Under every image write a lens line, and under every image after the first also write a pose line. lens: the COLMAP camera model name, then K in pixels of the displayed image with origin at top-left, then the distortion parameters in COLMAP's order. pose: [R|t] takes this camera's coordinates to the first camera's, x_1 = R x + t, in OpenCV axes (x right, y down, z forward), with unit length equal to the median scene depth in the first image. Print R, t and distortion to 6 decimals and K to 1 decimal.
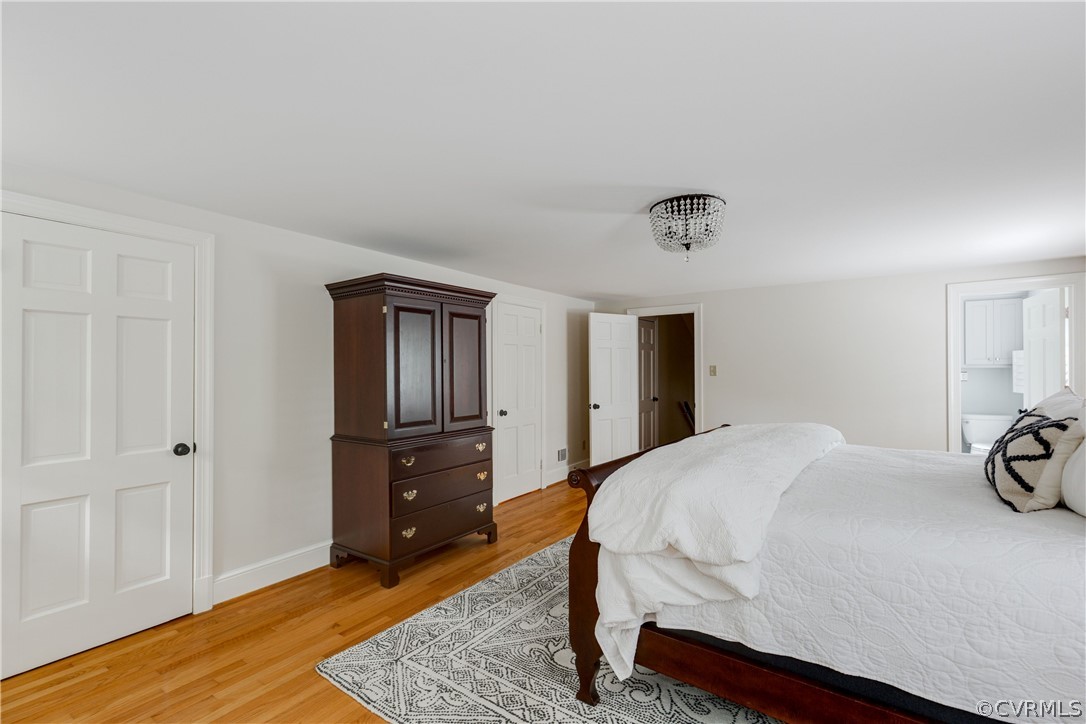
lens RADIAL K [[488.3, 0, 542.6], [0, 488.3, 364.7], [0, 0, 1]] dist [0.003977, 0.000038]
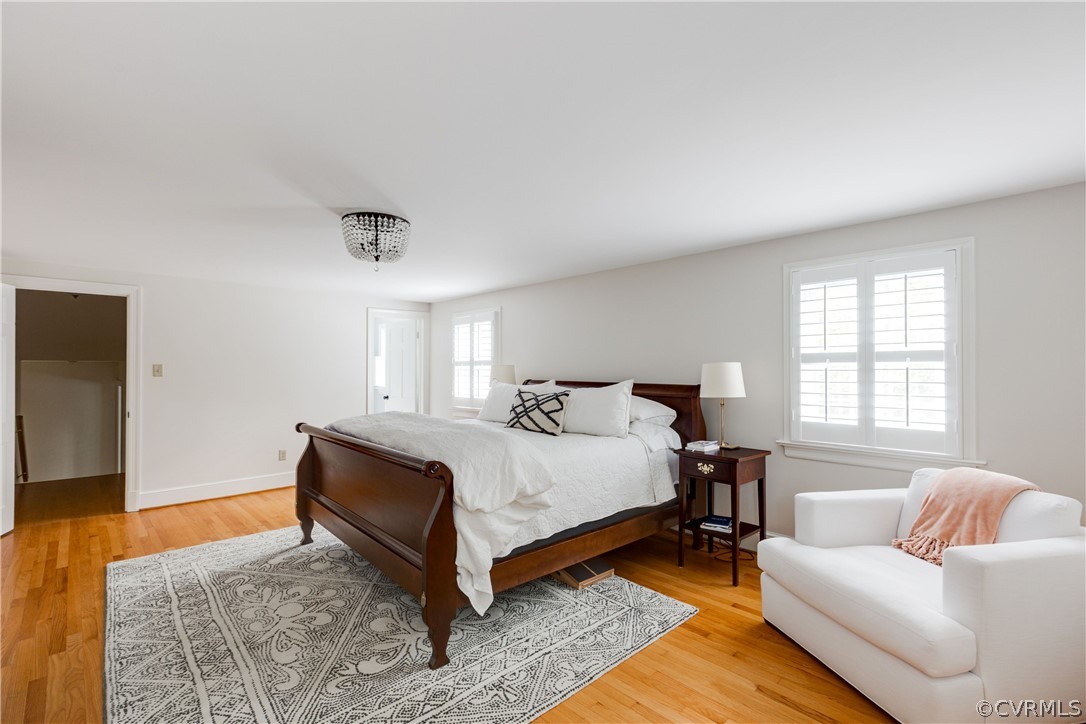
lens RADIAL K [[488.3, 0, 542.6], [0, 488.3, 364.7], [0, 0, 1]] dist [0.003977, 0.000038]
pose [[0.206789, 0.009664, 0.978338, -0.939658], [-0.009808, 0.999921, -0.007804, 0.006778], [-0.978336, -0.007982, 0.206867, 0.532628]]
